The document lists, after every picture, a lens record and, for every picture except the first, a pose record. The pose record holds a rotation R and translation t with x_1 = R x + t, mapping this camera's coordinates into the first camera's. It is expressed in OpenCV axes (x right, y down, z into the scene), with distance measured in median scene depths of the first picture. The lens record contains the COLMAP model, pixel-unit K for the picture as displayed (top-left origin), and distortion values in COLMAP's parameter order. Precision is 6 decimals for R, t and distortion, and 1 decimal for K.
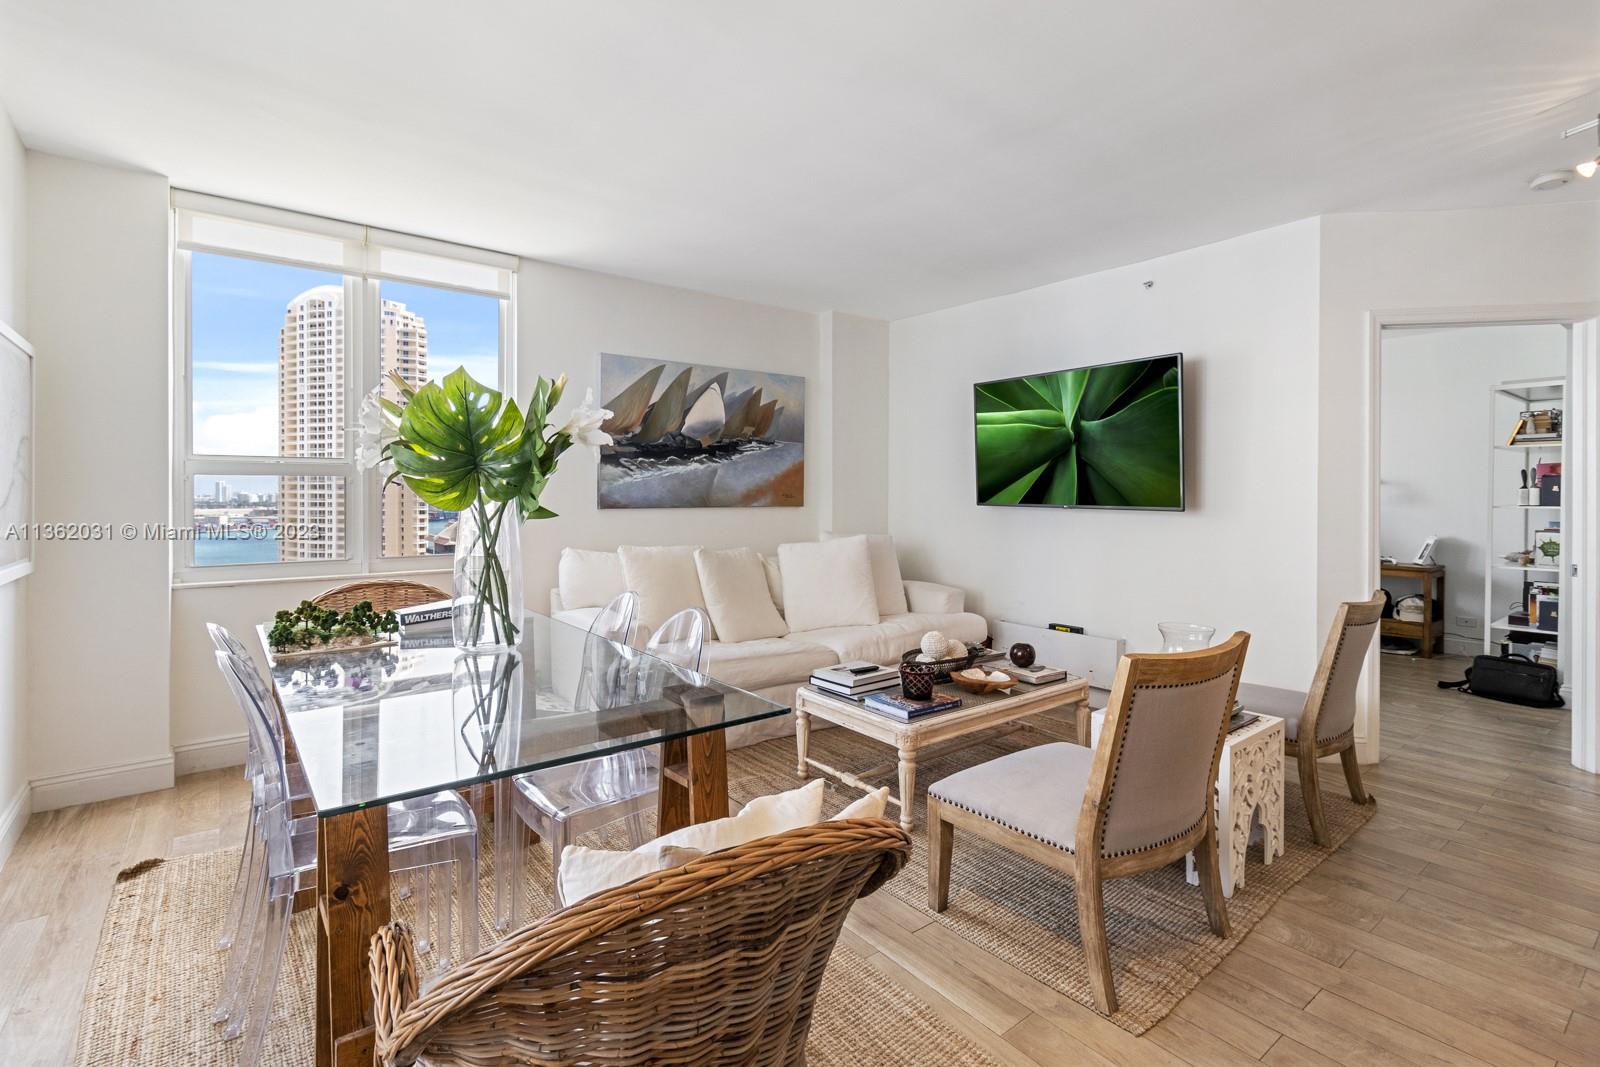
lens RADIAL K [[747.4, 0, 796.1], [0, 747.4, 493.2], [0, 0, 1]] dist [0.000974, -0.000609]
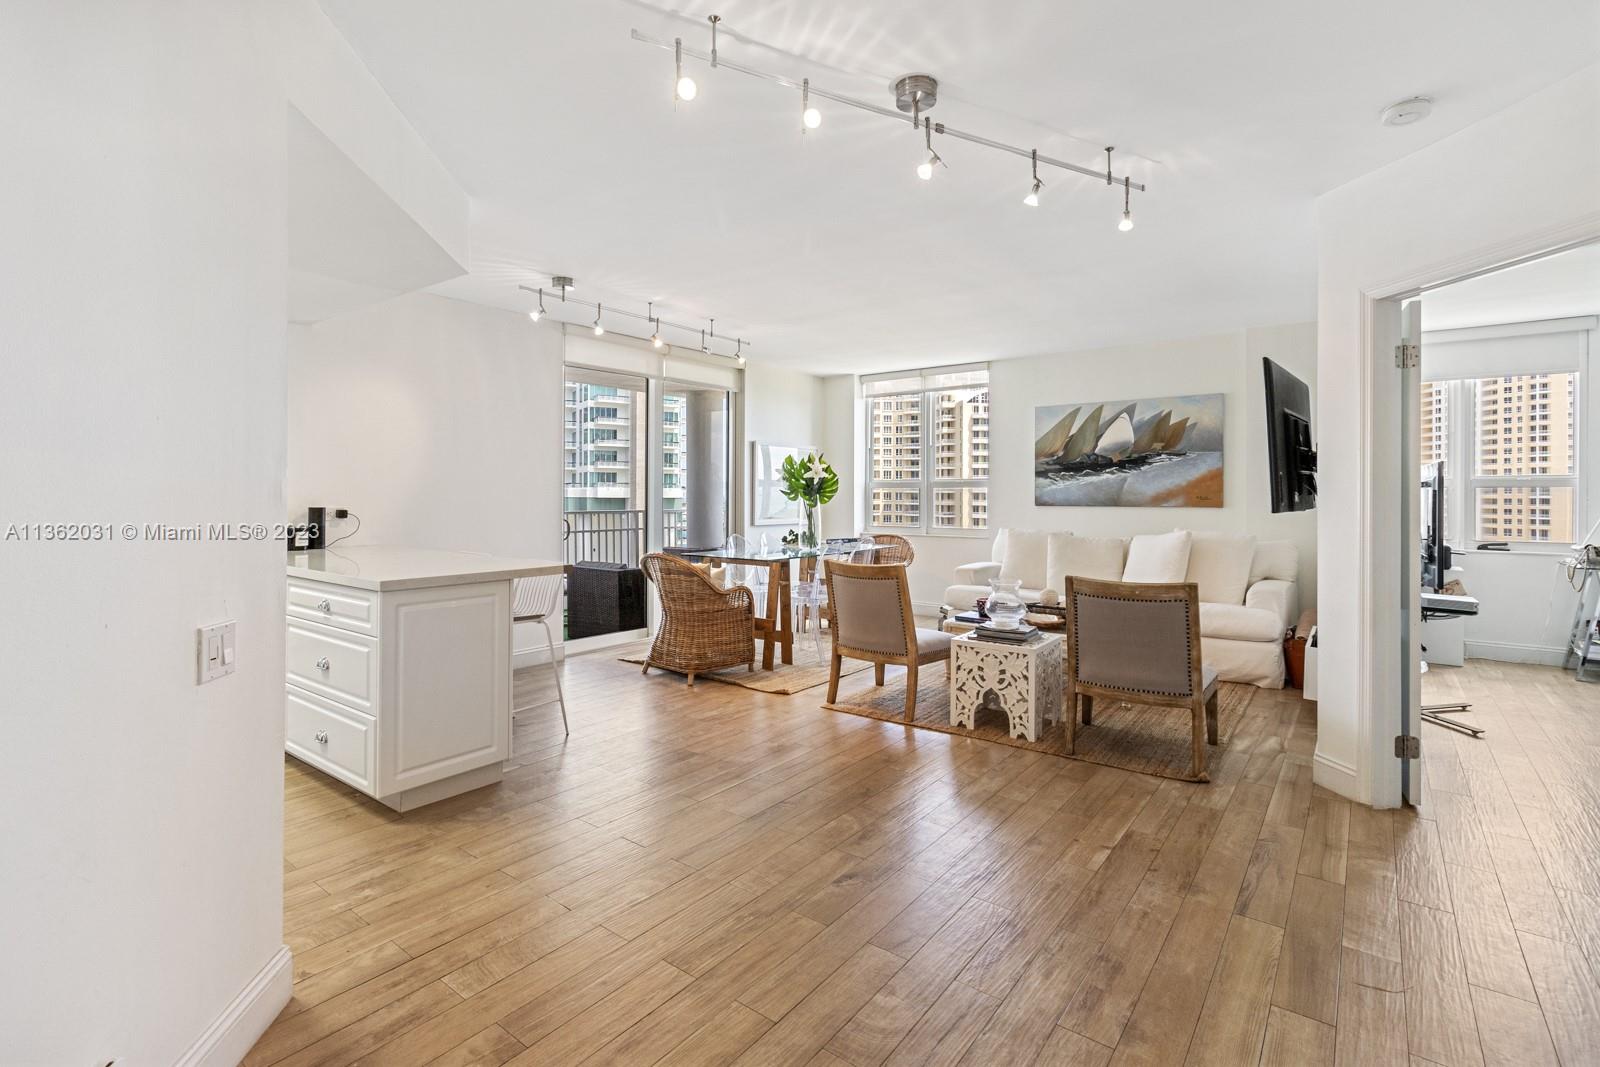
lens RADIAL K [[747.4, 0, 804.0], [0, 747.4, 497.4], [0, 0, 1]] dist [0.000974, -0.000609]
pose [[0.266812, 0.001175, -0.963748, 1.091312], [-0.001395, 0.999999, 0.000833, 0.002688], [0.963748, 0.001122, 0.266813, 0.099799]]
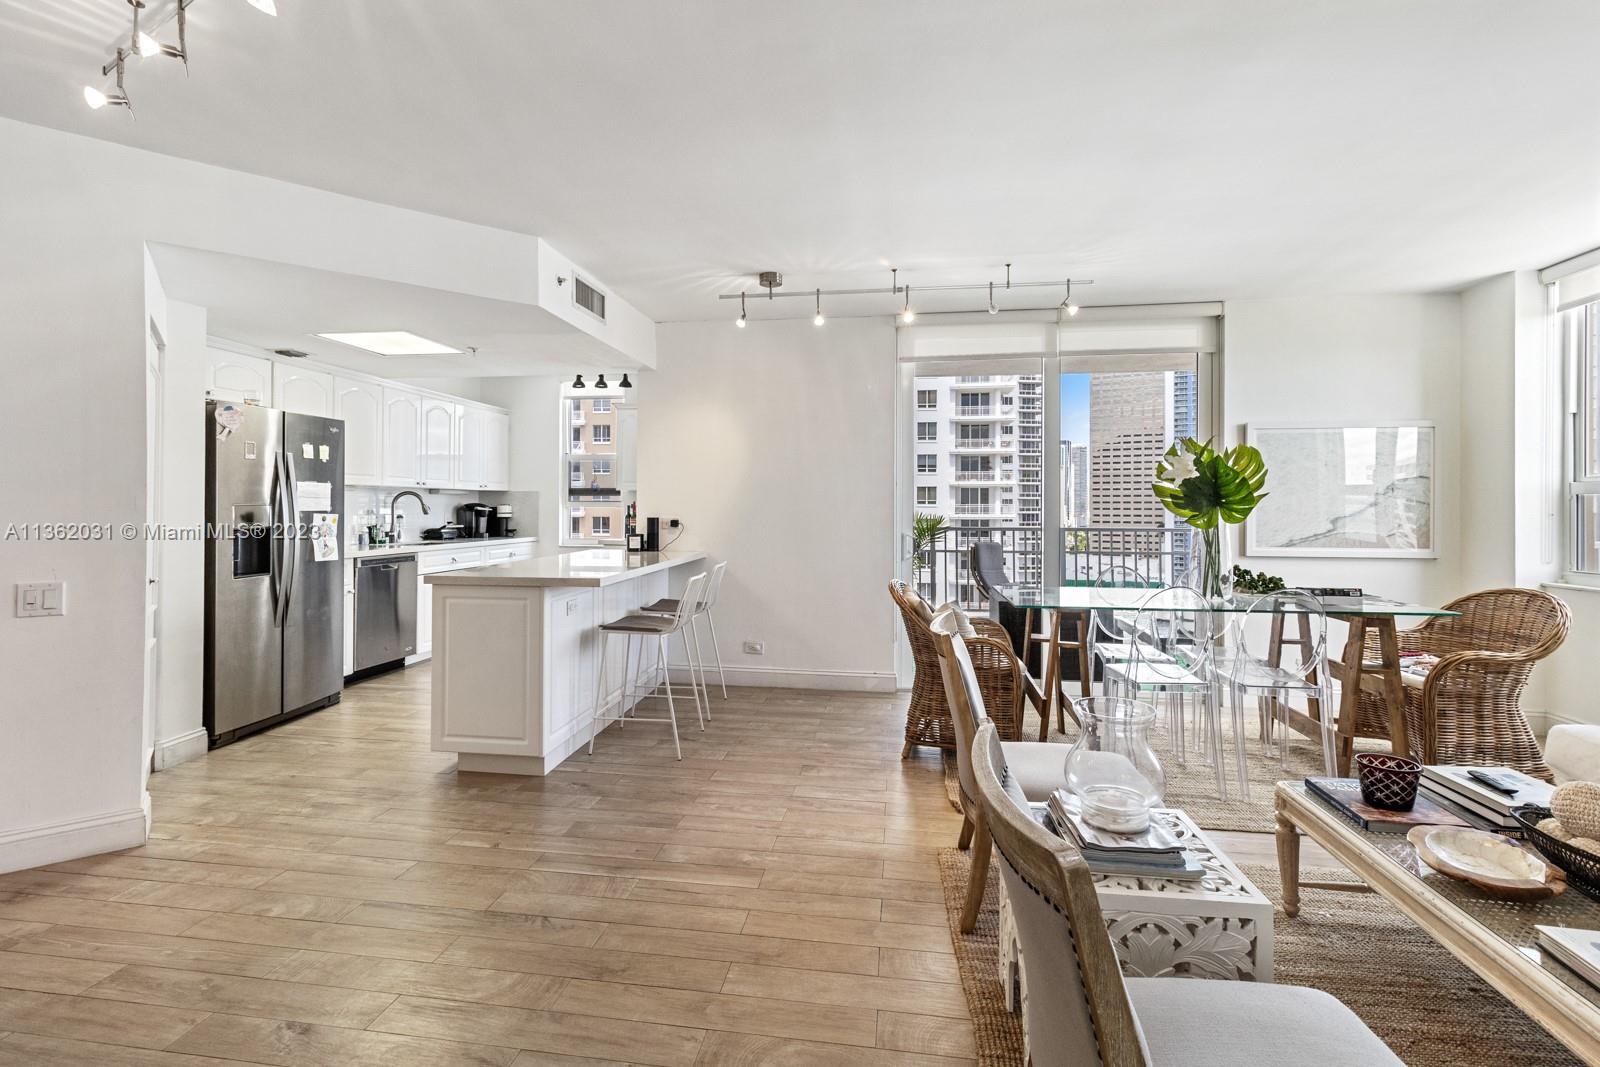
lens RADIAL K [[747.4, 0, 795.0], [0, 747.4, 504.7], [0, 0, 1]] dist [0.000974, -0.000609]
pose [[-0.720728, -0.007477, -0.693178, 0.672740], [-0.003325, 0.999968, -0.007329, 0.004359], [0.693210, -0.002977, -0.720729, 0.728064]]
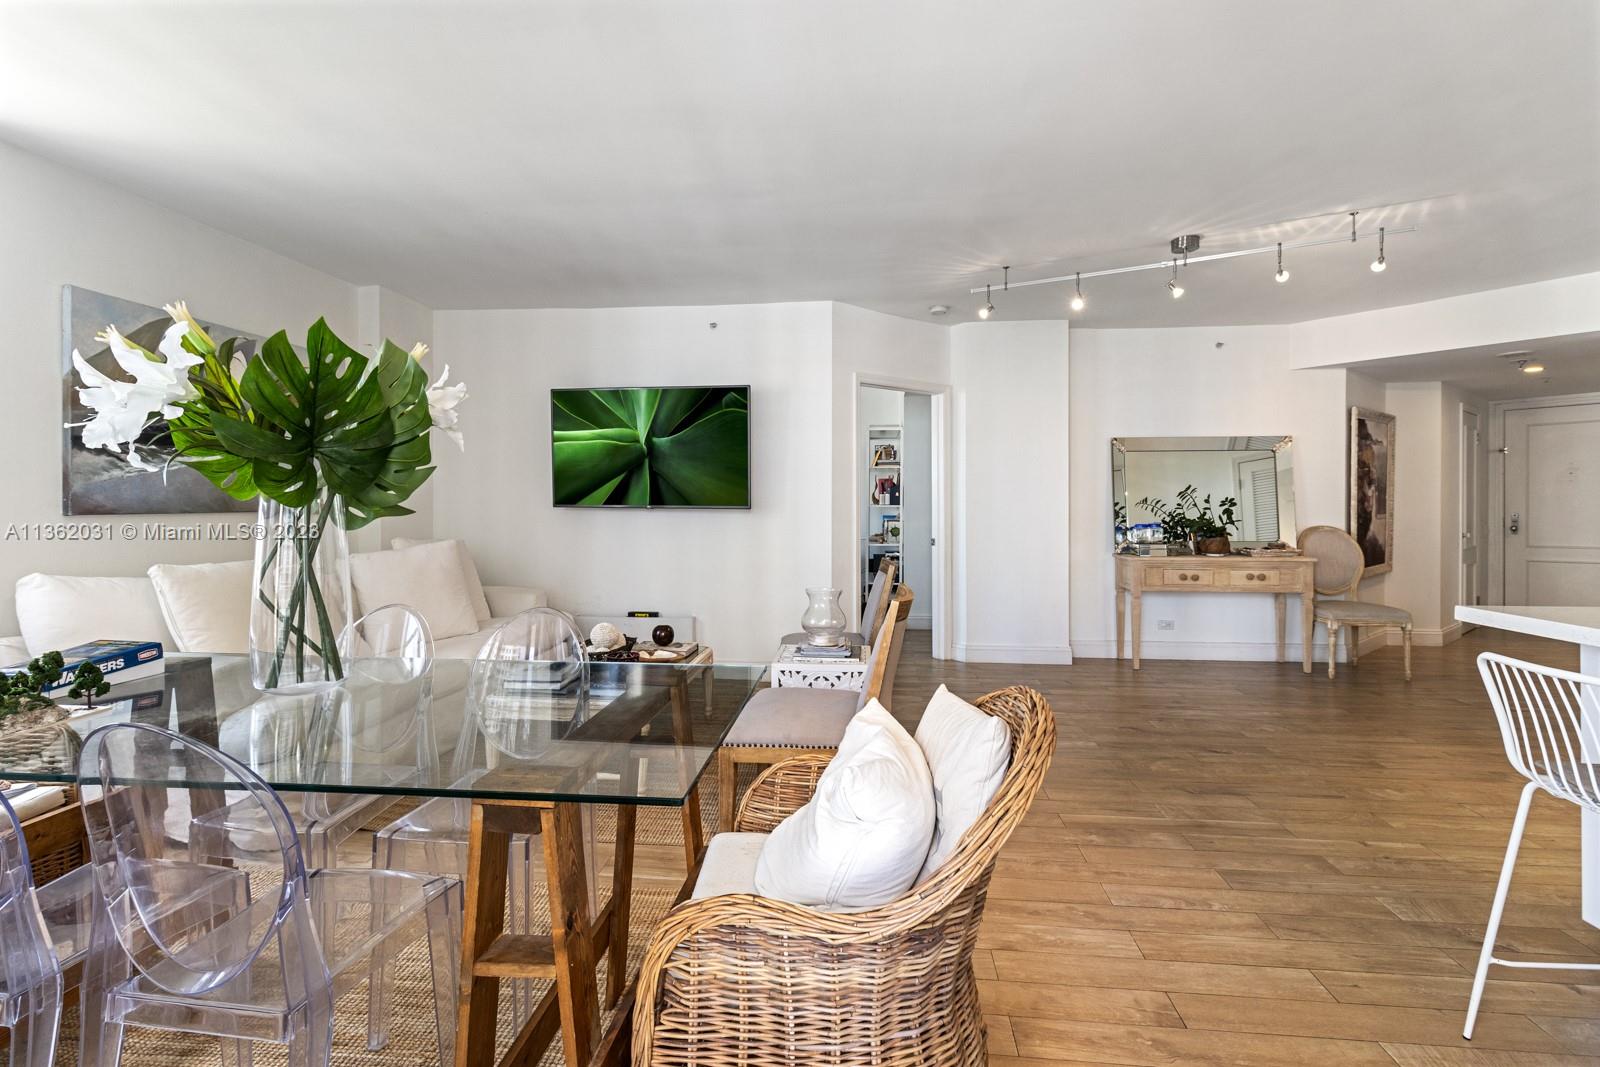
lens RADIAL K [[747.4, 0, 797.4], [0, 747.4, 484.6], [0, 0, 1]] dist [0.000974, -0.000609]
pose [[0.689989, 0.014455, 0.723675, -0.287548], [0.002651, 0.999743, -0.022497, 0.009347], [-0.723815, 0.017441, 0.689774, 0.046660]]
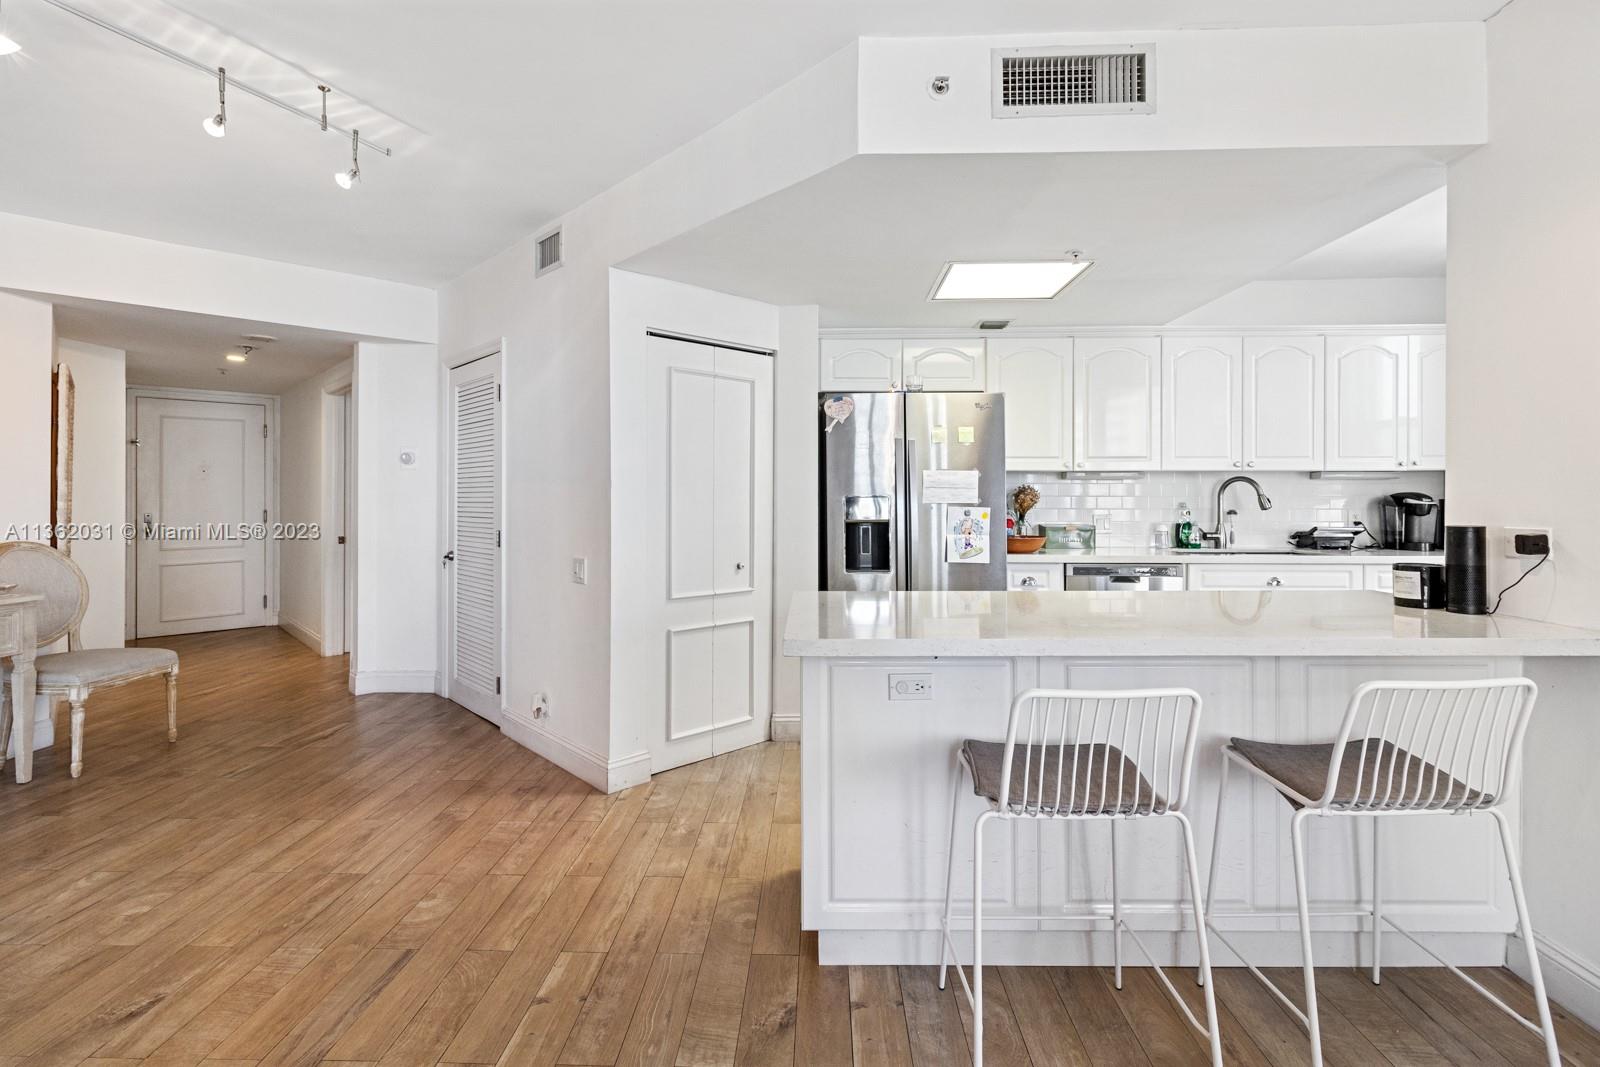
lens RADIAL K [[747.4, 0, 801.6], [0, 747.4, 494.3], [0, 0, 1]] dist [0.000974, -0.000609]
pose [[-0.773936, -0.000907, 0.633264, 0.068074], [-0.005022, 0.999976, -0.004705, 0.002302], [-0.633244, -0.006822, -0.773922, 0.356265]]
